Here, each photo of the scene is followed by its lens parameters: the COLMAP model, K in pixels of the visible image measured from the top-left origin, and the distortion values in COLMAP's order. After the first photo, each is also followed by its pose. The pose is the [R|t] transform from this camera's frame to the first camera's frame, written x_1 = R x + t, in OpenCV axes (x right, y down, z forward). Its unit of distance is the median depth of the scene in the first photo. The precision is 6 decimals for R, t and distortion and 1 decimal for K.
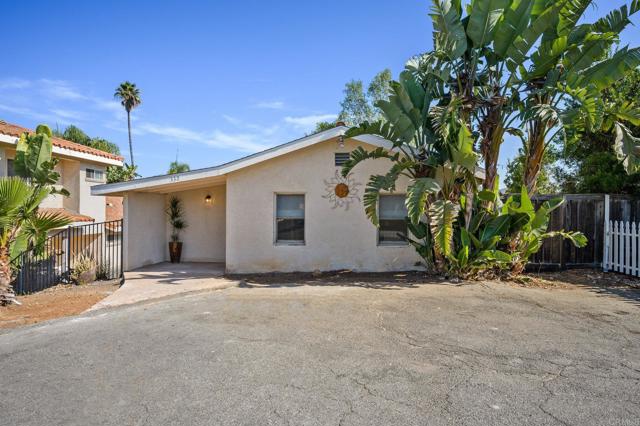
lens RADIAL K [[371.7, 0, 319.8], [0, 371.7, 212.4], [0, 0, 1]] dist [-0.029147, -0.001350]
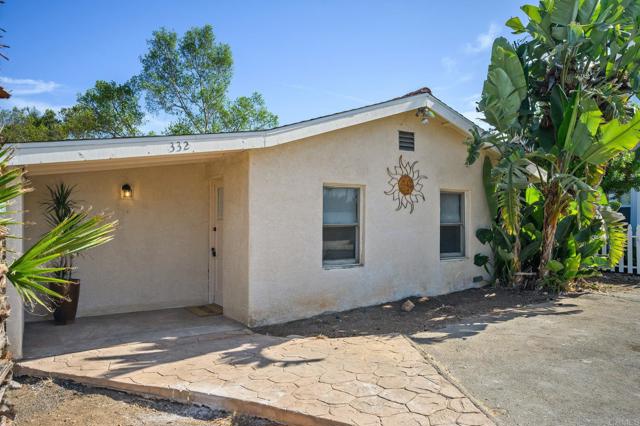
lens RADIAL K [[451.9, 0, 318.7], [0, 451.9, 213.4], [0, 0, 1]] dist [0.019819, 0.001969]
pose [[0.781656, 0.002841, 0.623703, -0.606324], [0.004798, 0.999933, -0.010568, 0.003422], [-0.623691, 0.011253, 0.781590, 0.429419]]
